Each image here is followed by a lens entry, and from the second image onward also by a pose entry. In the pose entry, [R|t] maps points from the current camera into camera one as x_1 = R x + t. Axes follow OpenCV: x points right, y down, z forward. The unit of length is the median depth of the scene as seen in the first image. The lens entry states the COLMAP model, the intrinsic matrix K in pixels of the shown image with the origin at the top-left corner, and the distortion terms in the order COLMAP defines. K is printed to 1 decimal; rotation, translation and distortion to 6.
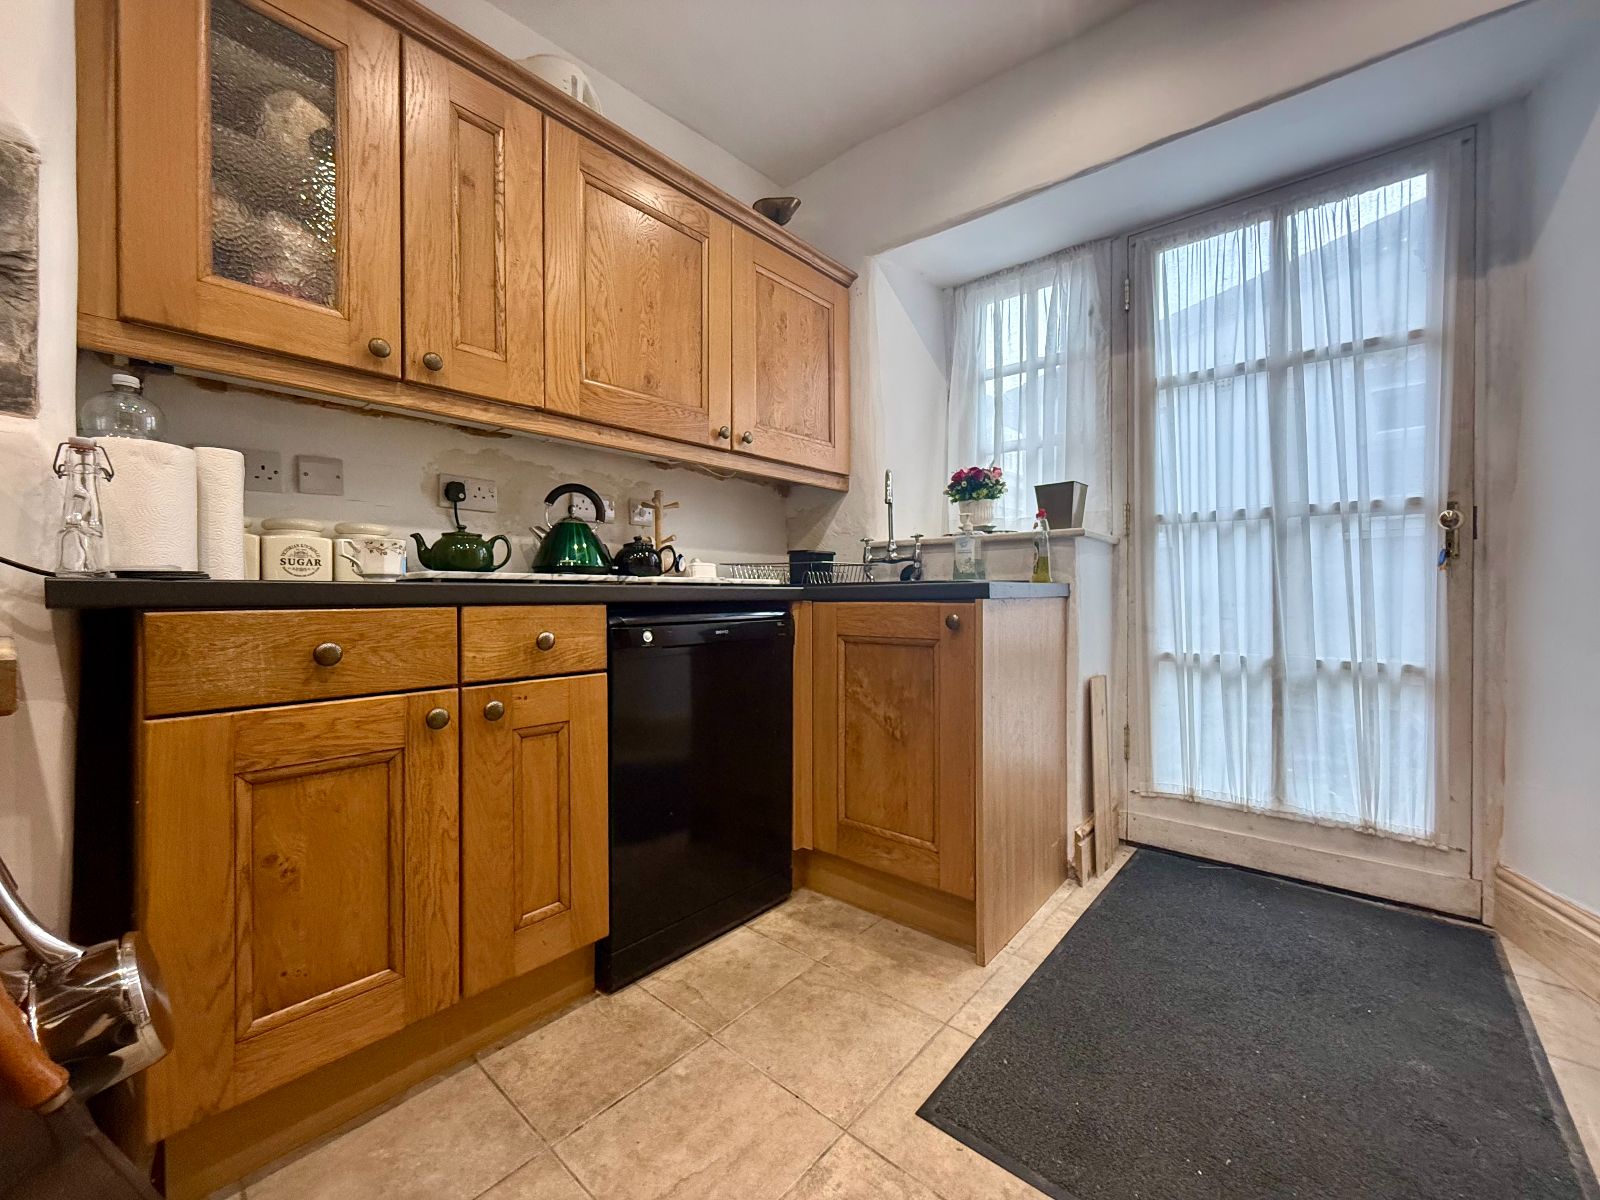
lens RADIAL K [[636.5, 0, 800.8], [0, 636.5, 598.7], [0, 0, 1]] dist [-0.000458, 0.000205]
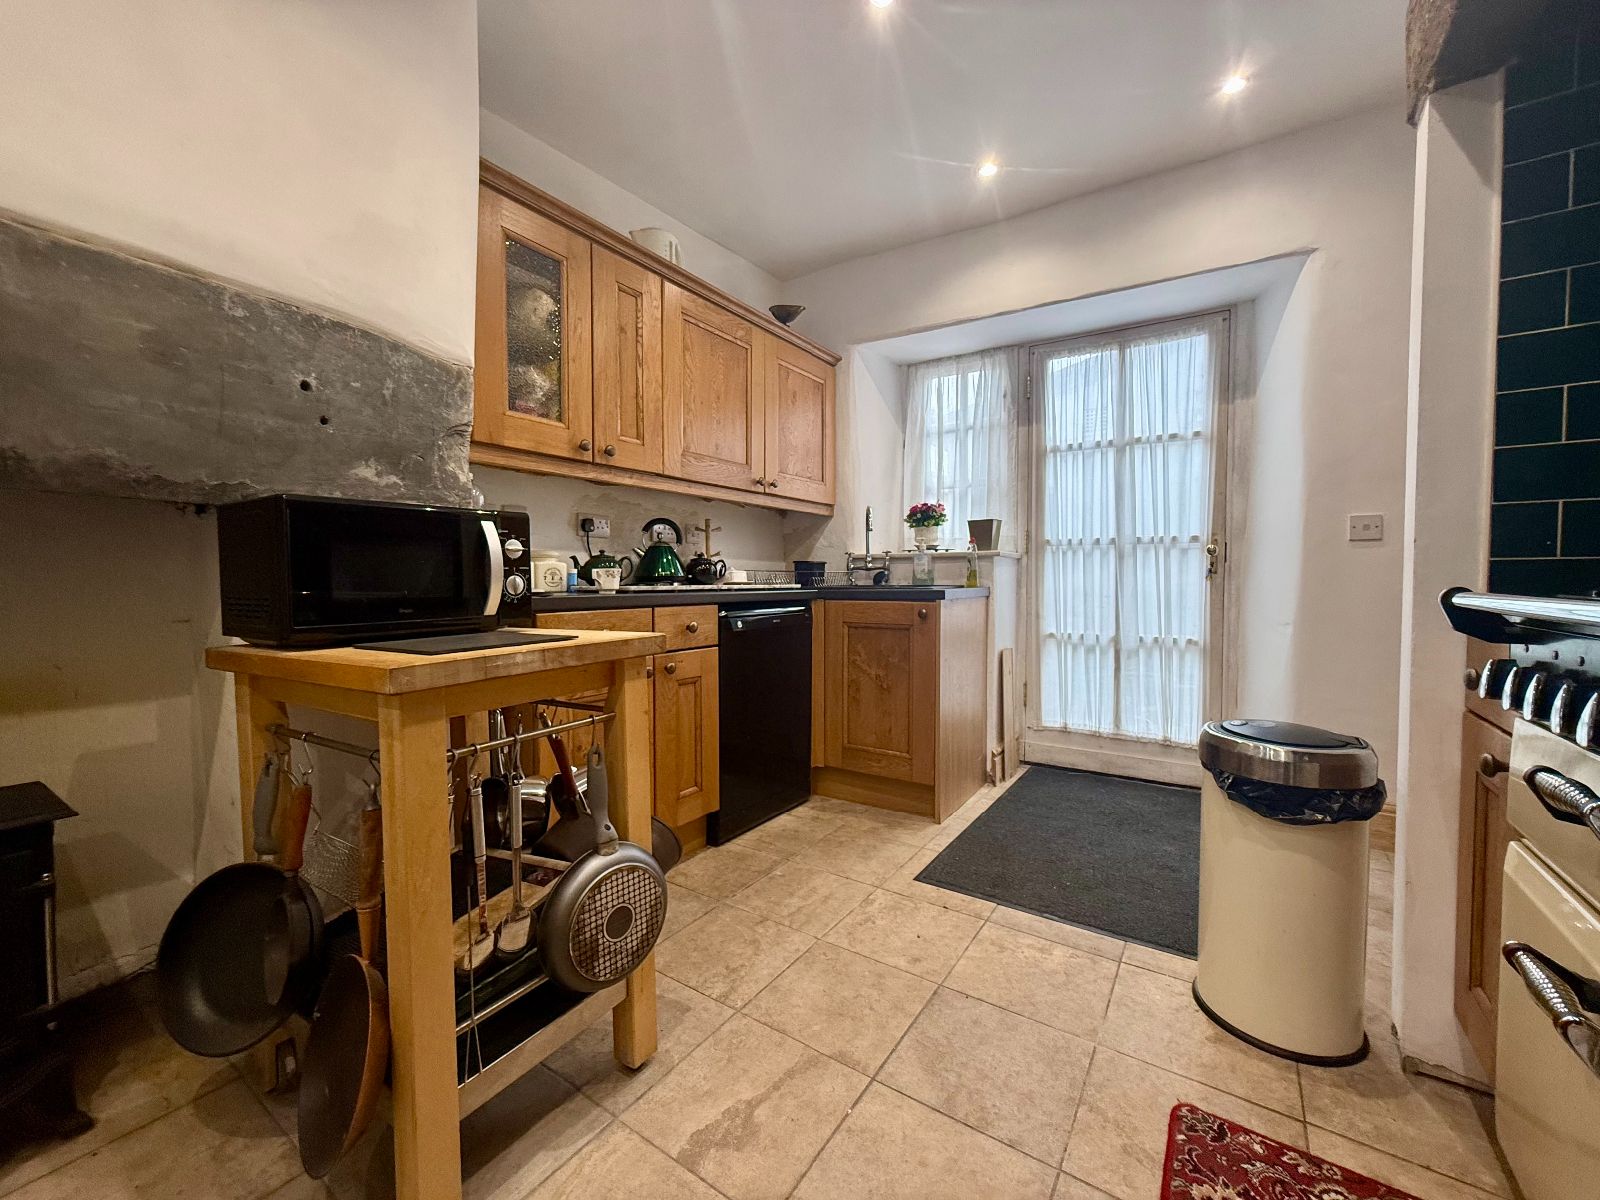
lens RADIAL K [[636.5, 0, 802.0], [0, 636.5, 599.0], [0, 0, 1]] dist [-0.000458, 0.000205]
pose [[0.991883, -0.000620, 0.127153, -0.228903], [-0.002122, 0.999768, 0.021423, -0.030033], [-0.127137, -0.021518, 0.991652, -0.476339]]
